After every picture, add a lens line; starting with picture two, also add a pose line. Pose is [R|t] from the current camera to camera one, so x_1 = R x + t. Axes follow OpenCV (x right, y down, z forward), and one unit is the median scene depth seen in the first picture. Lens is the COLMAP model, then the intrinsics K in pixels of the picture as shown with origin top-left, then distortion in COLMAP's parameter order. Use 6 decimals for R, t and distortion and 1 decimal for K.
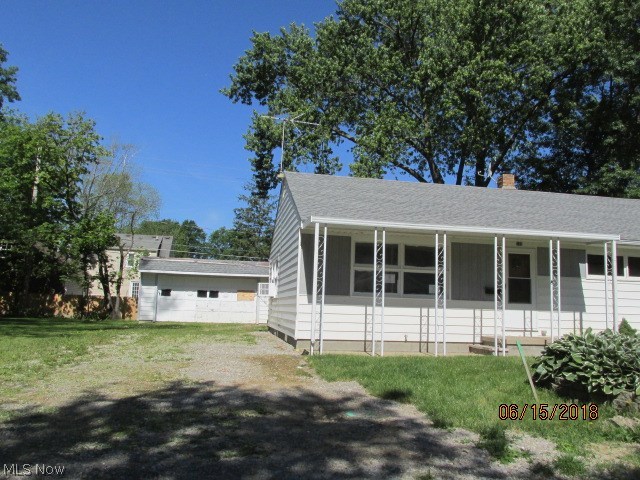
lens RADIAL K [[521.6, 0, 323.9], [0, 521.6, 241.3], [0, 0, 1]] dist [-0.024887, -0.003608]
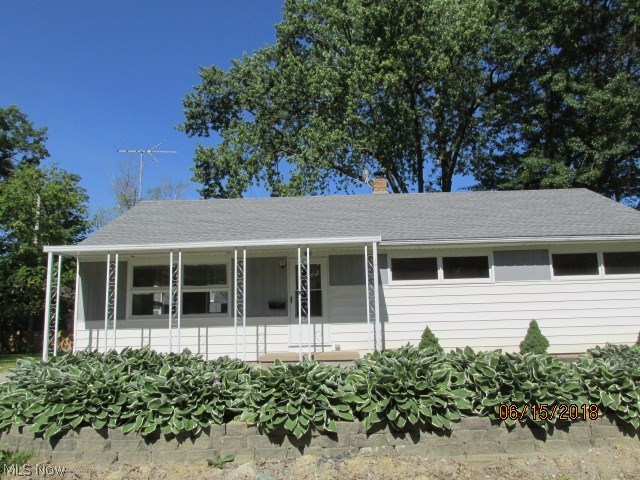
lens RADIAL K [[521.6, 0, 322.0], [0, 521.6, 243.4], [0, 0, 1]] dist [-0.024887, -0.003608]
pose [[0.979020, -0.088013, -0.183777, 0.581915], [0.081256, 0.995722, -0.043995, 0.030273], [0.186863, 0.028139, 0.981983, 0.073576]]
